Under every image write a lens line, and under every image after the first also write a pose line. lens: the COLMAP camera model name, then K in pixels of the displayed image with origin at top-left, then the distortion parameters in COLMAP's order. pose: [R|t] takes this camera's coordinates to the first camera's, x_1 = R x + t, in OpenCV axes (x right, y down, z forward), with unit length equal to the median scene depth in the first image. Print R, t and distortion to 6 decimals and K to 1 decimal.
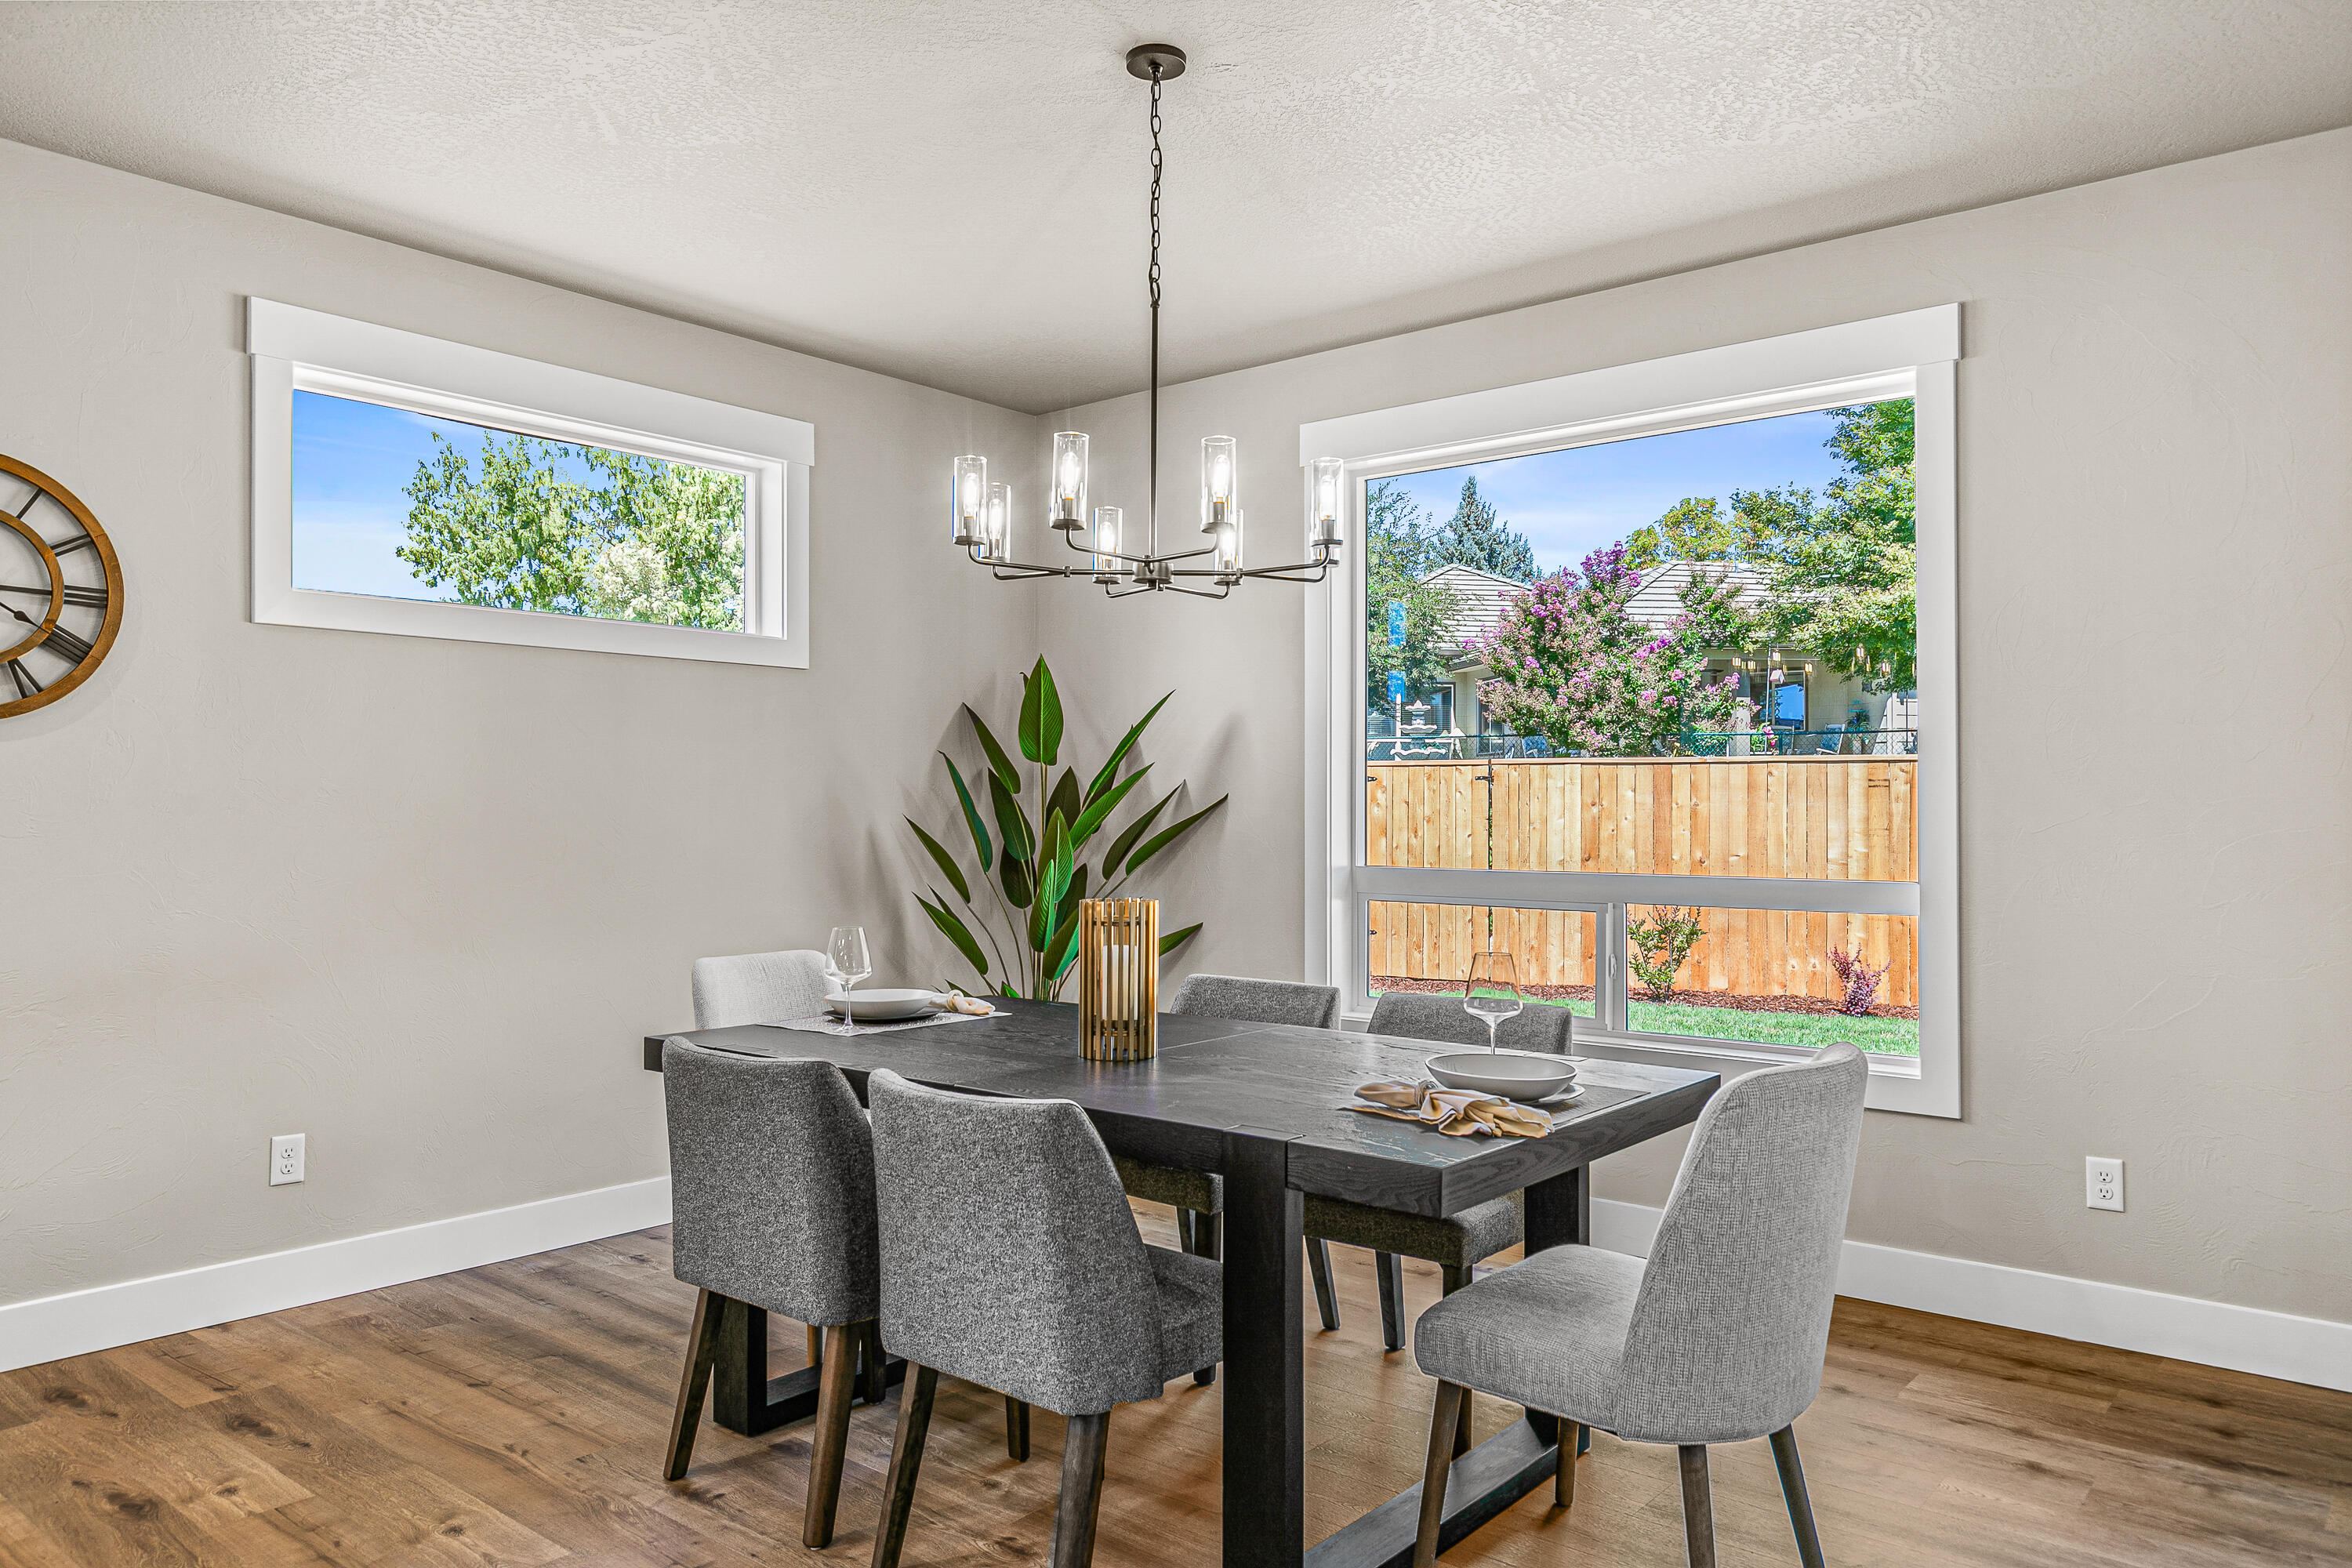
lens RADIAL K [[1581.3, 0, 1177.7], [0, 1581.3, 783.8], [0, 0, 1]] dist [0.003696, 0.002616]
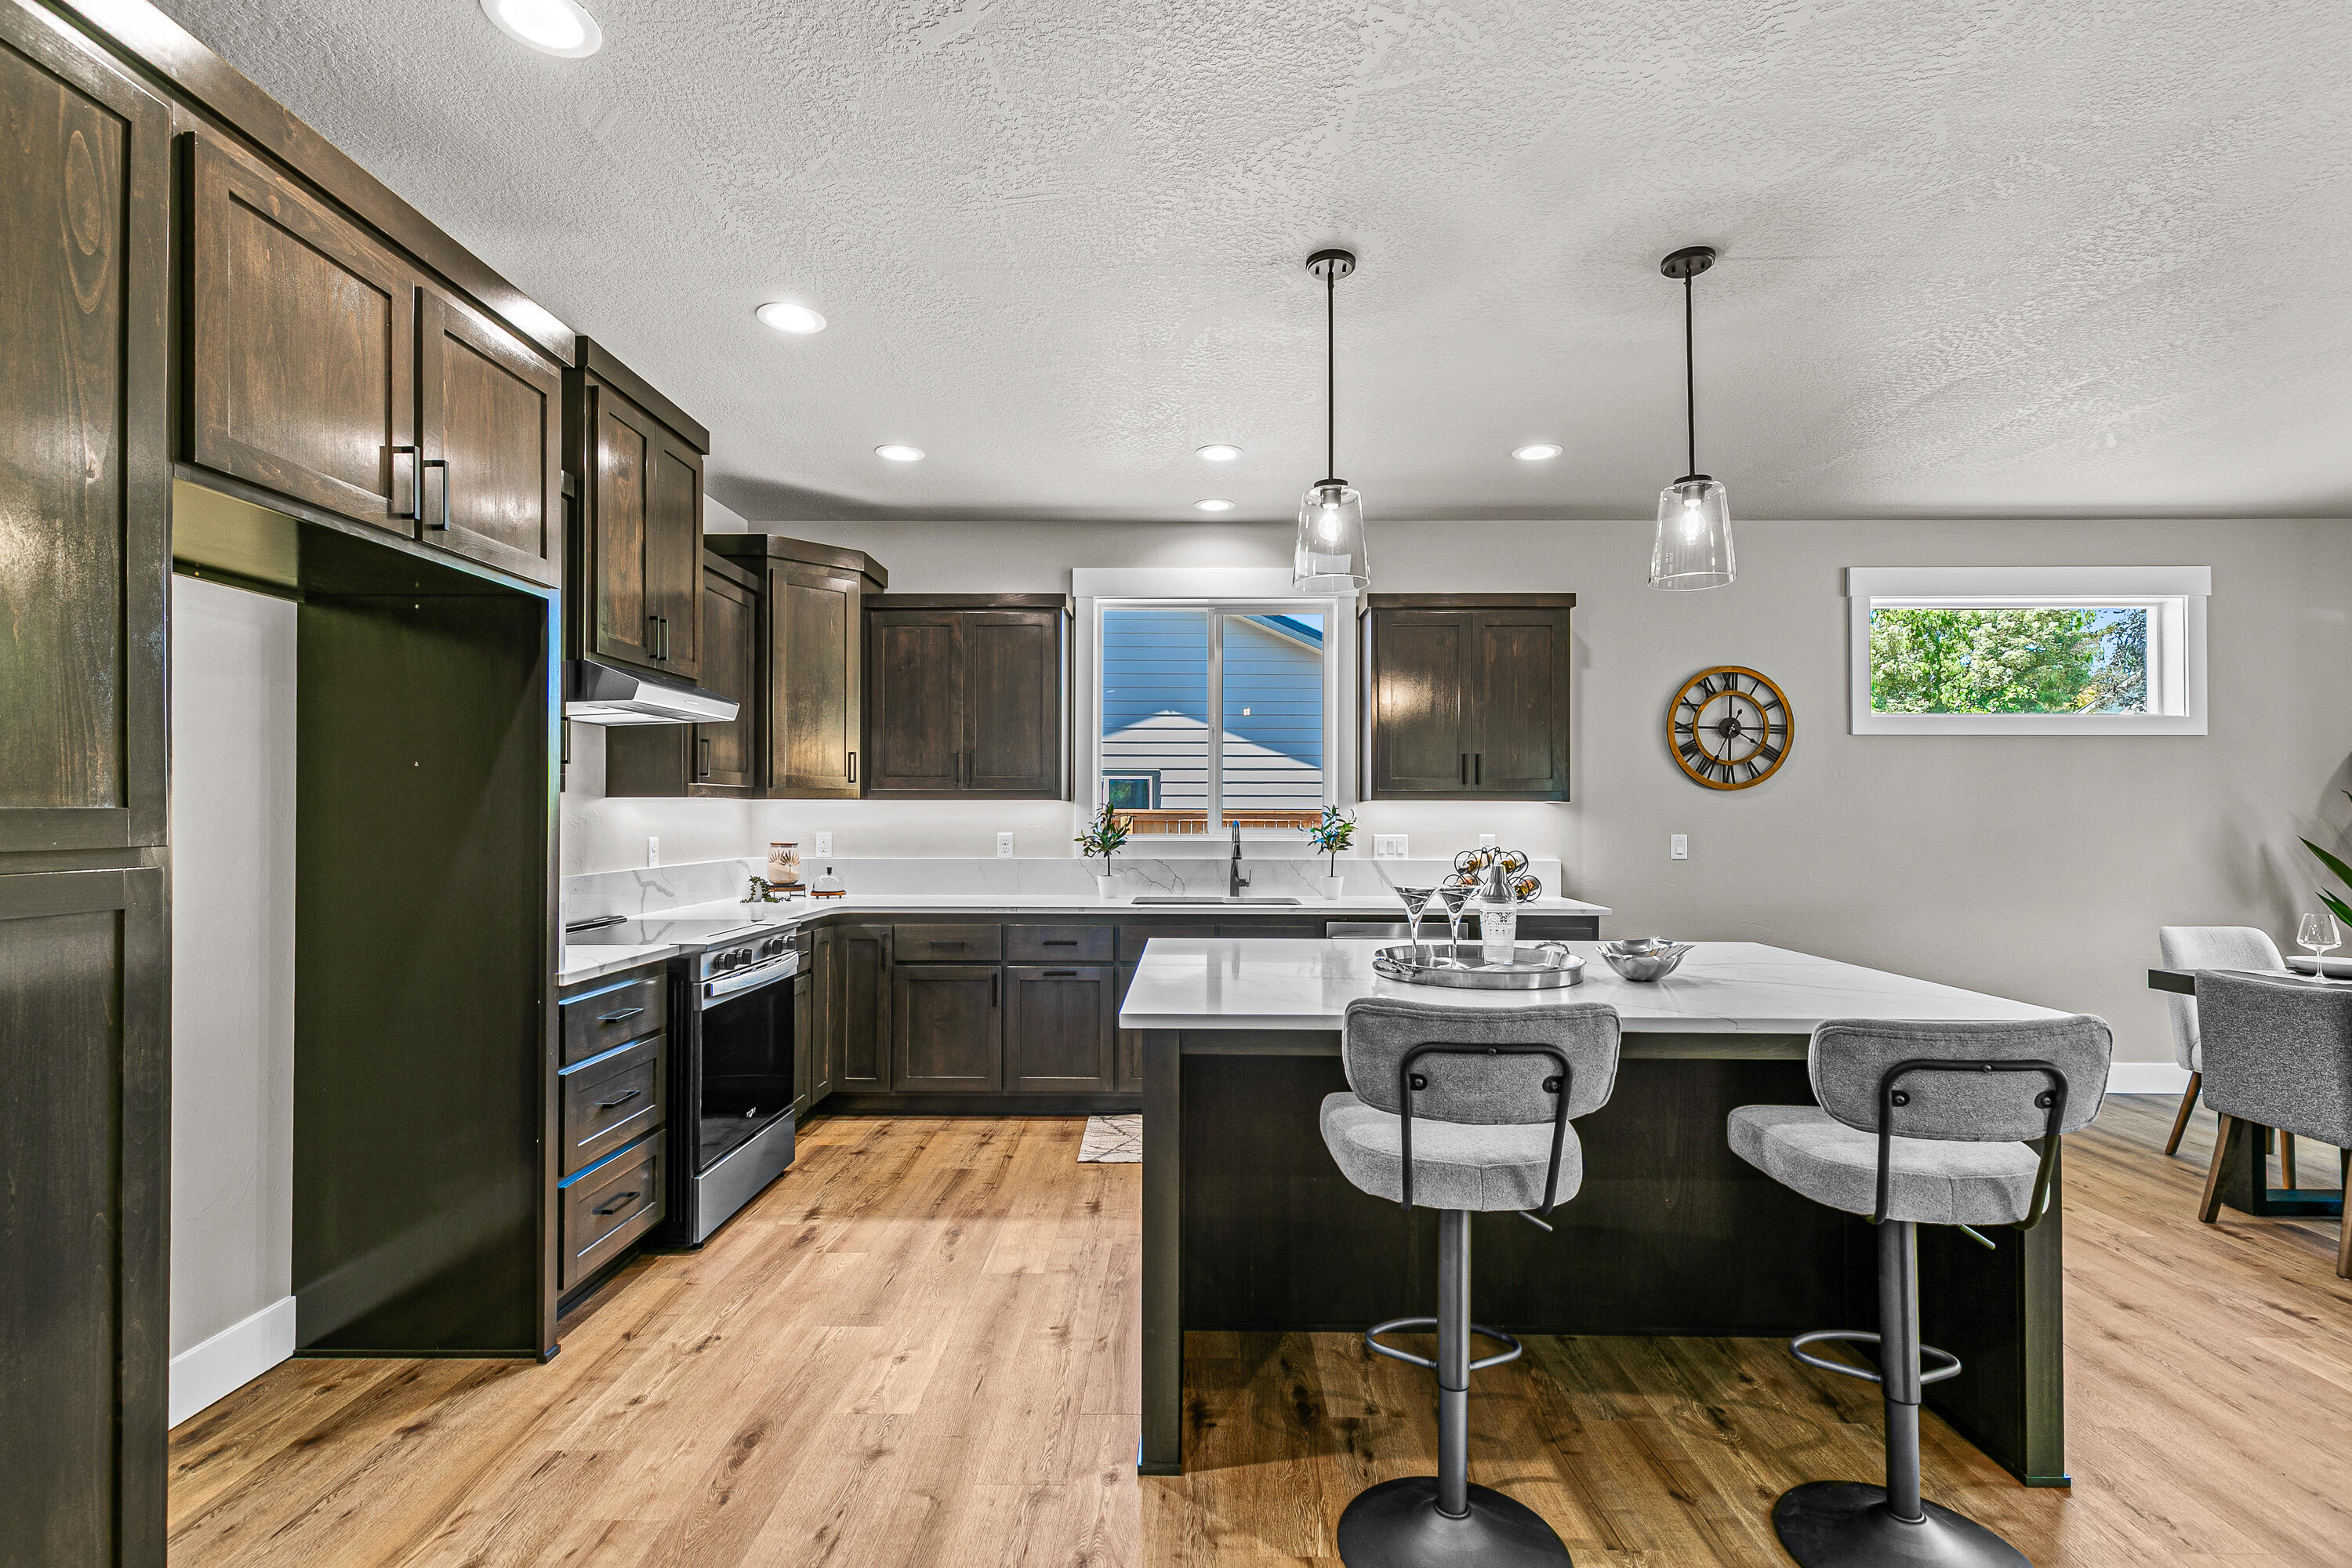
lens RADIAL K [[1076.0, 0, 1184.9], [0, 1076.0, 805.4], [0, 0, 1]] dist [0.010259, -0.000647]
pose [[0.637365, -0.004291, -0.770550, -0.065383], [0.009827, 0.999948, 0.002560, -0.020804], [0.770500, -0.009203, 0.637374, -0.369828]]
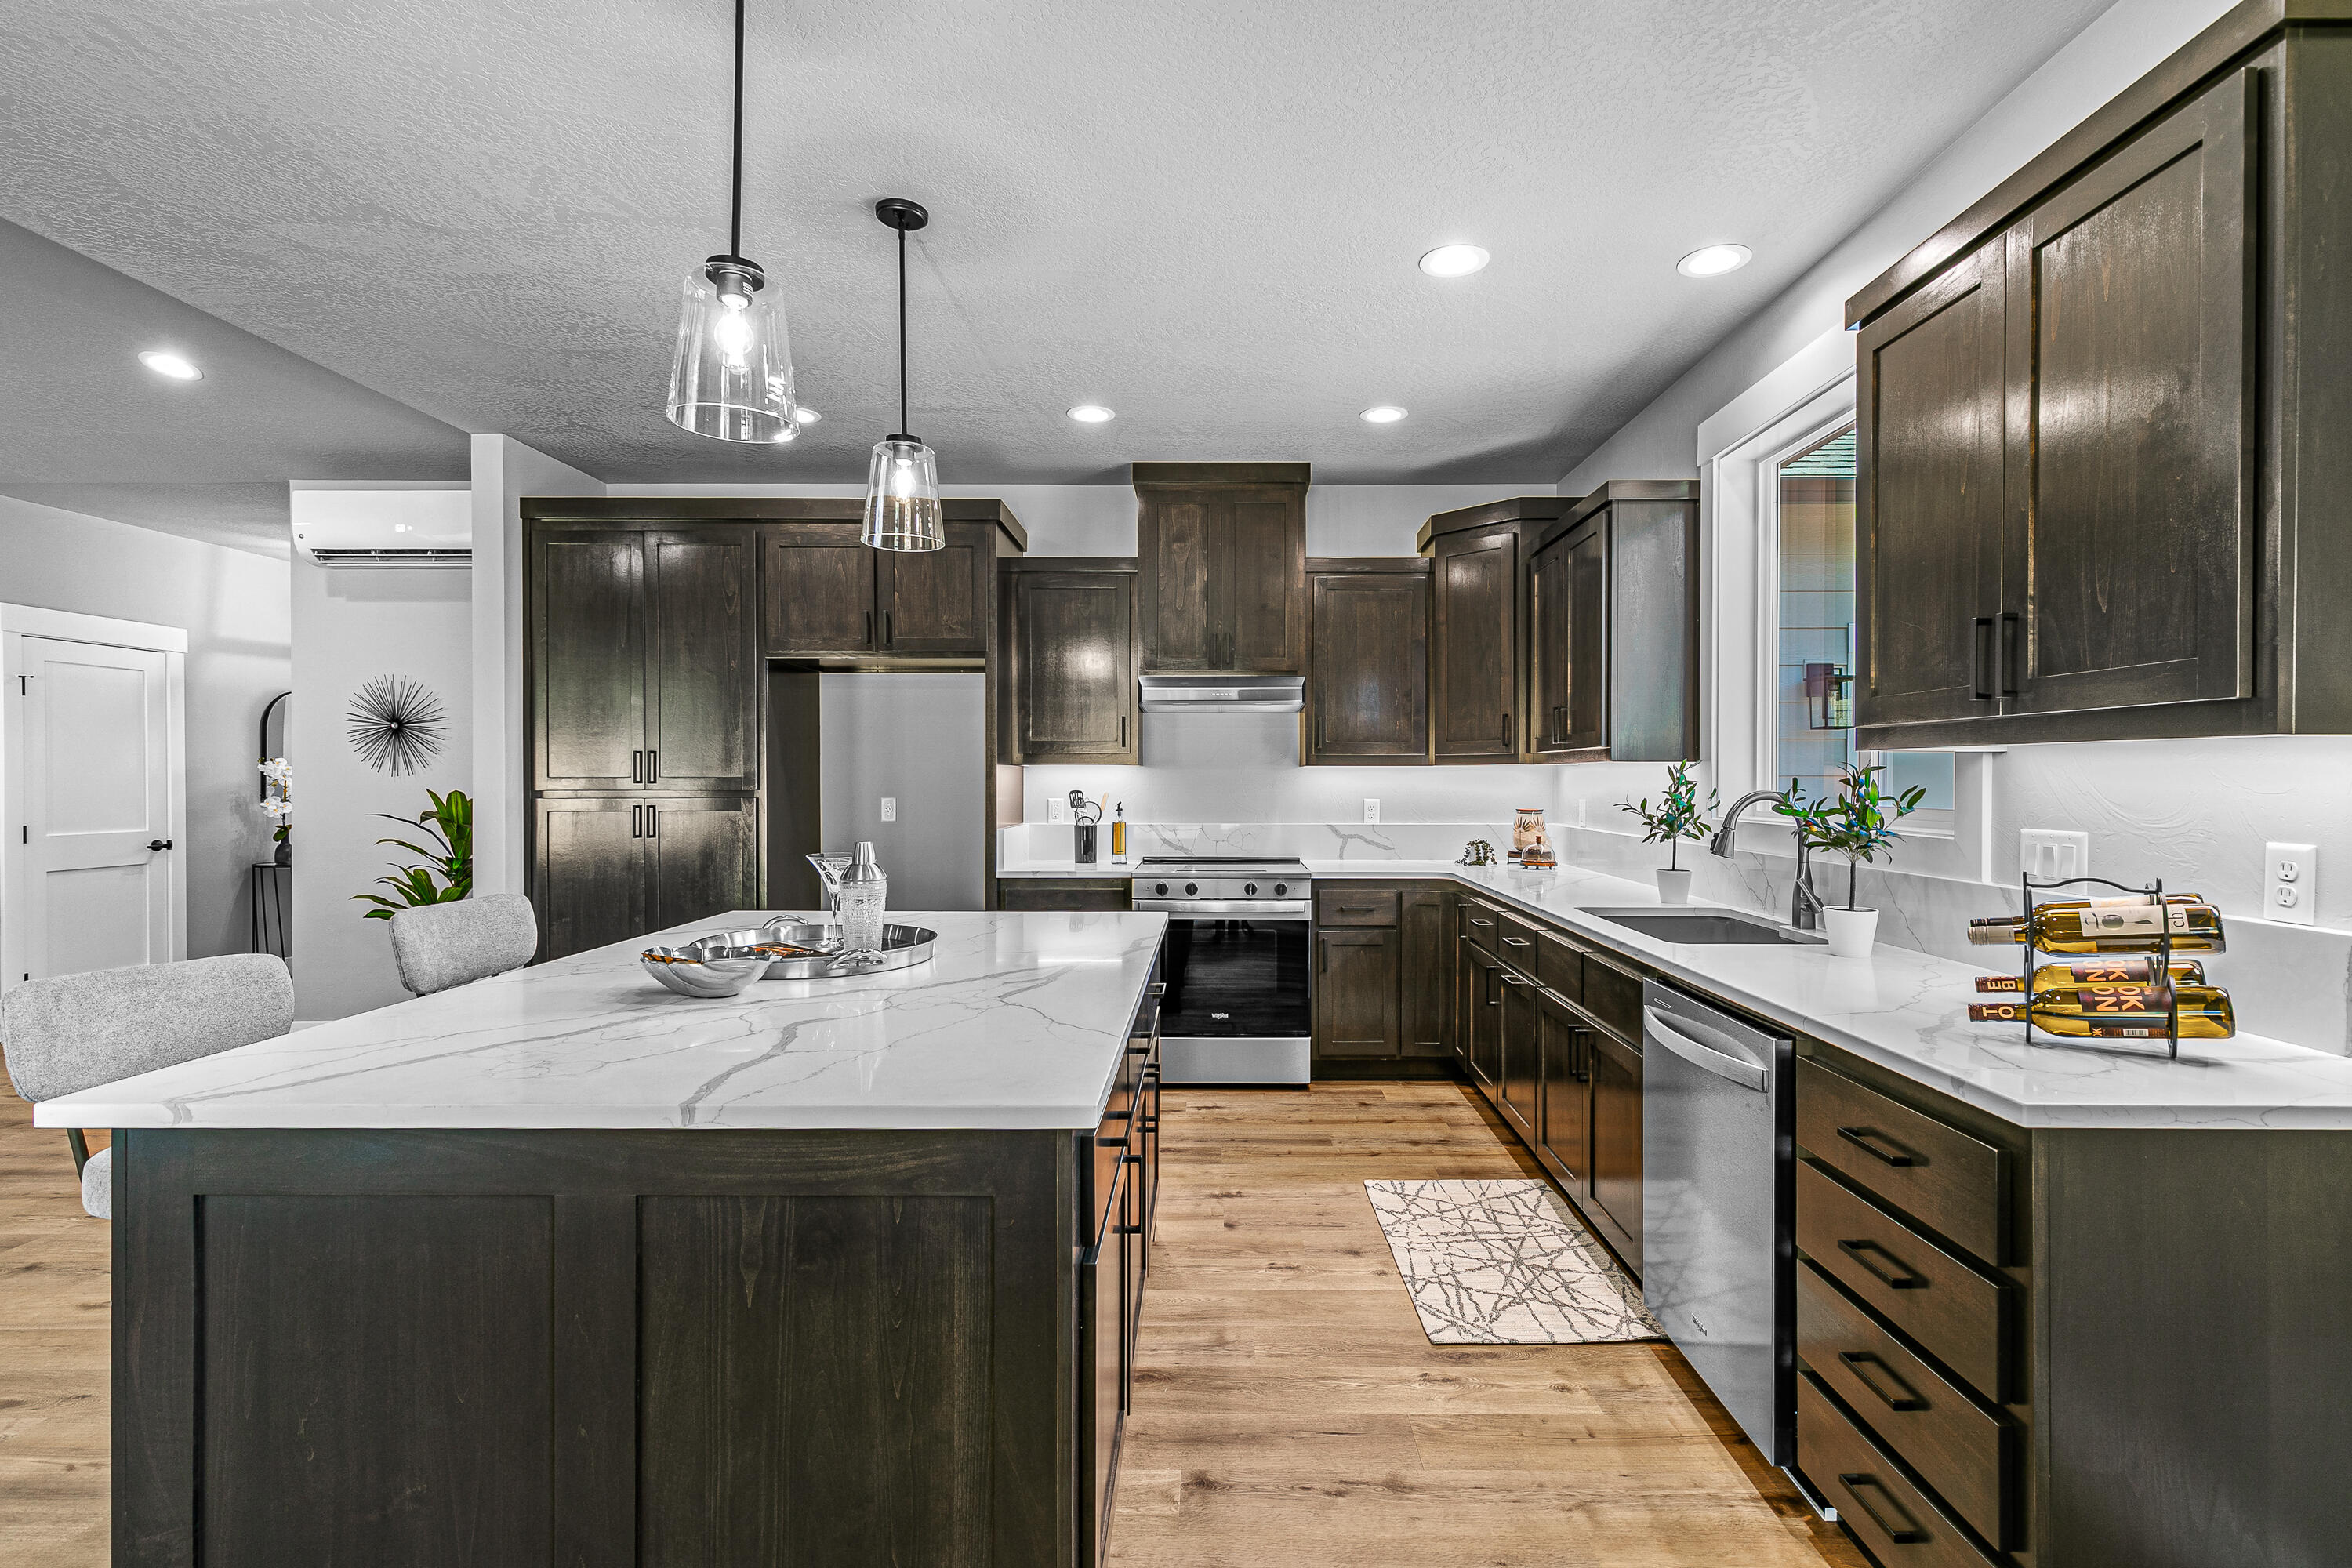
lens RADIAL K [[1076.0, 0, 1208.9], [0, 1076.0, 787.4], [0, 0, 1]] dist [0.010259, -0.000647]
pose [[-0.765868, 0.003422, -0.642988, -0.215697], [0.007783, 0.999962, -0.003948, -0.005704], [0.642950, -0.008028, -0.765866, 0.556595]]
